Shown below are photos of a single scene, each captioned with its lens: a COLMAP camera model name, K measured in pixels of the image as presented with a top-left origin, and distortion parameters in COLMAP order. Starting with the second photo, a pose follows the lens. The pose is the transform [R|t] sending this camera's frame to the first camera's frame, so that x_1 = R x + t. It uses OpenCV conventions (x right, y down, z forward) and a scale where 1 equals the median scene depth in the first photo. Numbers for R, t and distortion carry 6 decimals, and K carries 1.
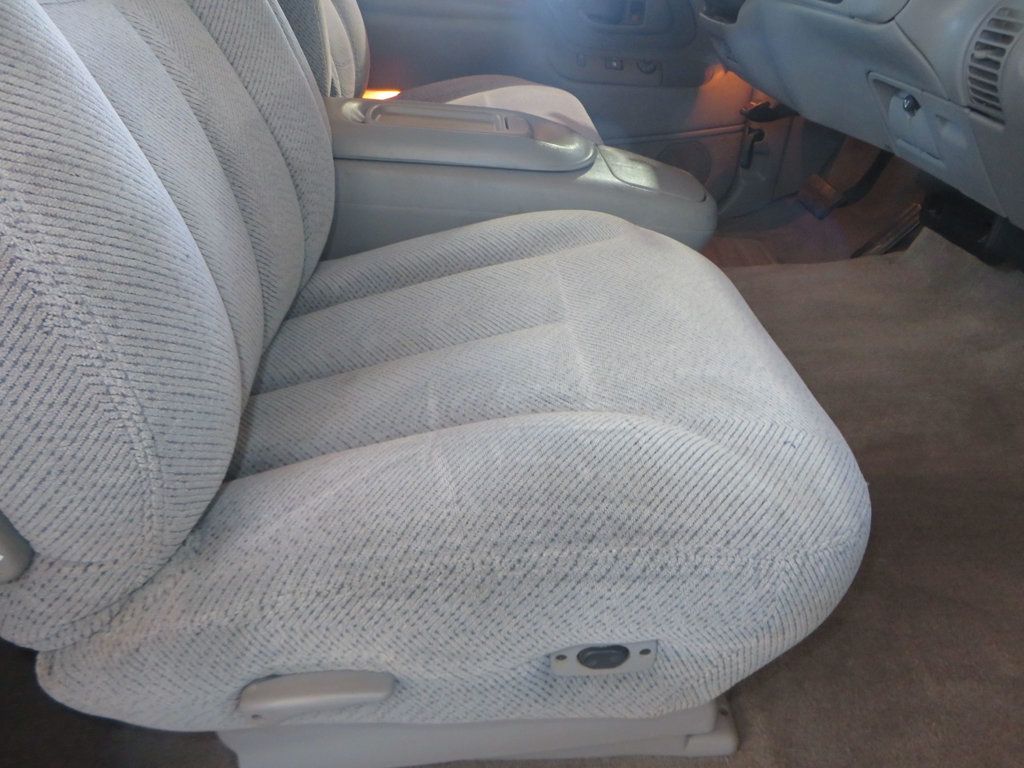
lens RADIAL K [[741.8, 0, 525.6], [0, 741.8, 383.9], [0, 0, 1]] dist [0.006986, 0.001355]
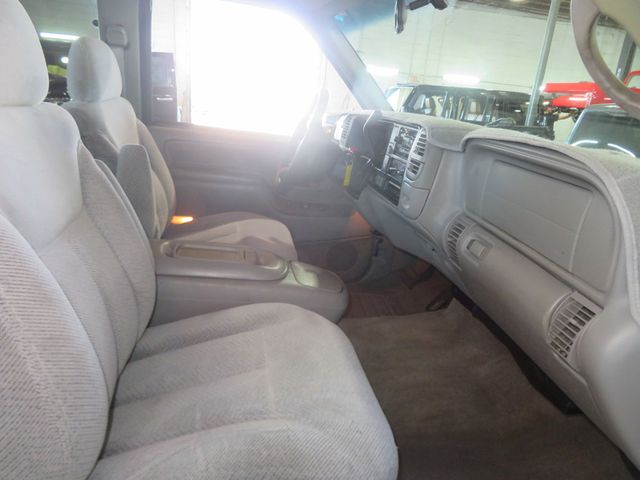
lens RADIAL K [[457.3, 0, 327.1], [0, 457.3, 240.4], [0, 0, 1]] dist [-0.004831, -0.003491]
pose [[0.991193, 0.012779, 0.131804, 0.059646], [0.021246, 0.967092, -0.253539, -0.117896], [-0.130707, 0.254106, 0.958304, -0.416790]]
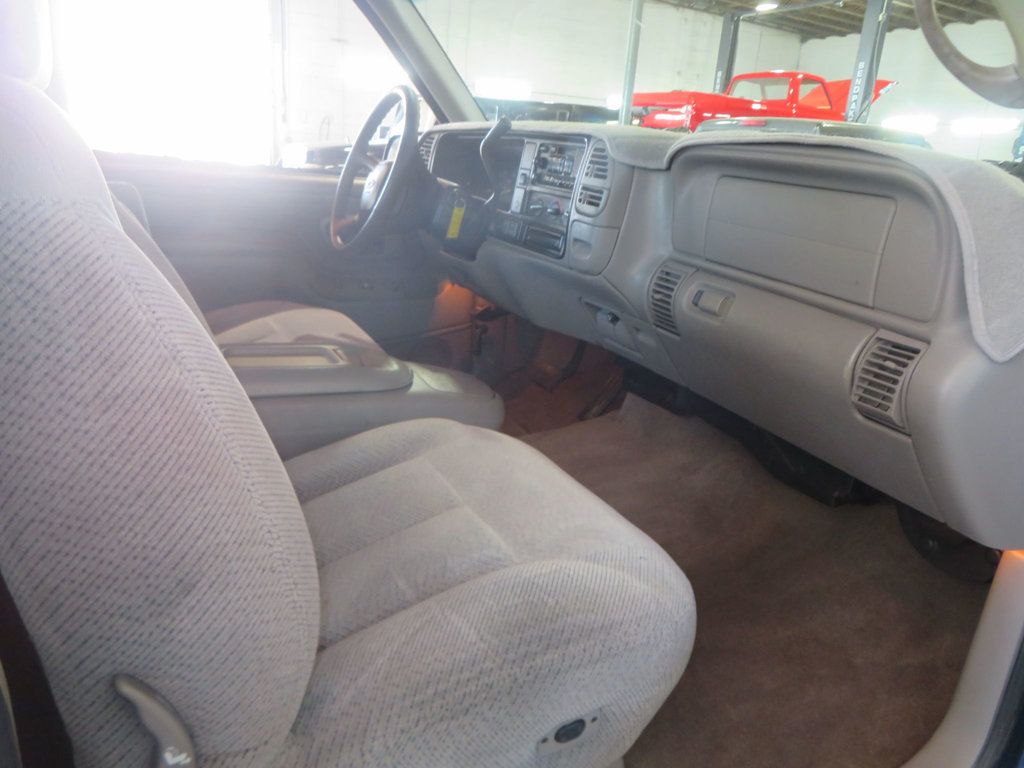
lens RADIAL K [[723.7, 0, 526.4], [0, 723.7, 382.0], [0, 0, 1]] dist [0.002597, 0.000472]
pose [[0.909816, -0.106050, 0.401234, -0.405123], [0.192290, 0.964482, -0.181104, -0.045312], [-0.367777, 0.241924, 0.897893, -0.352701]]
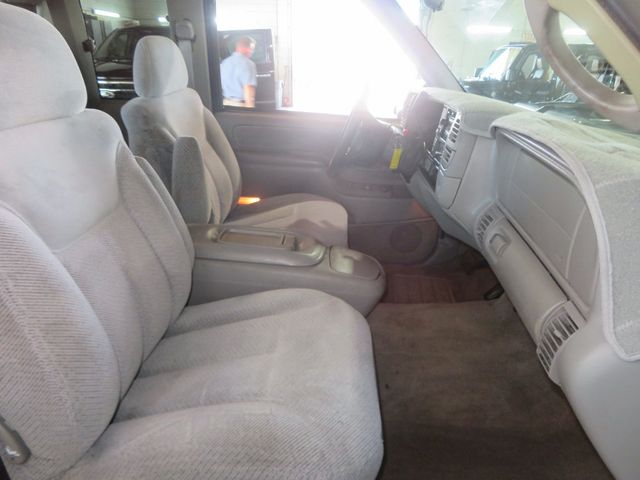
lens RADIAL K [[460.1, 0, 327.5], [0, 460.1, 239.5], [0, 0, 1]] dist [-0.003900, -0.002360]
pose [[0.995902, 0.026794, -0.086380, 0.378464], [-0.043058, 0.980388, -0.192315, -0.185280], [0.079533, 0.195246, 0.977524, -0.490377]]
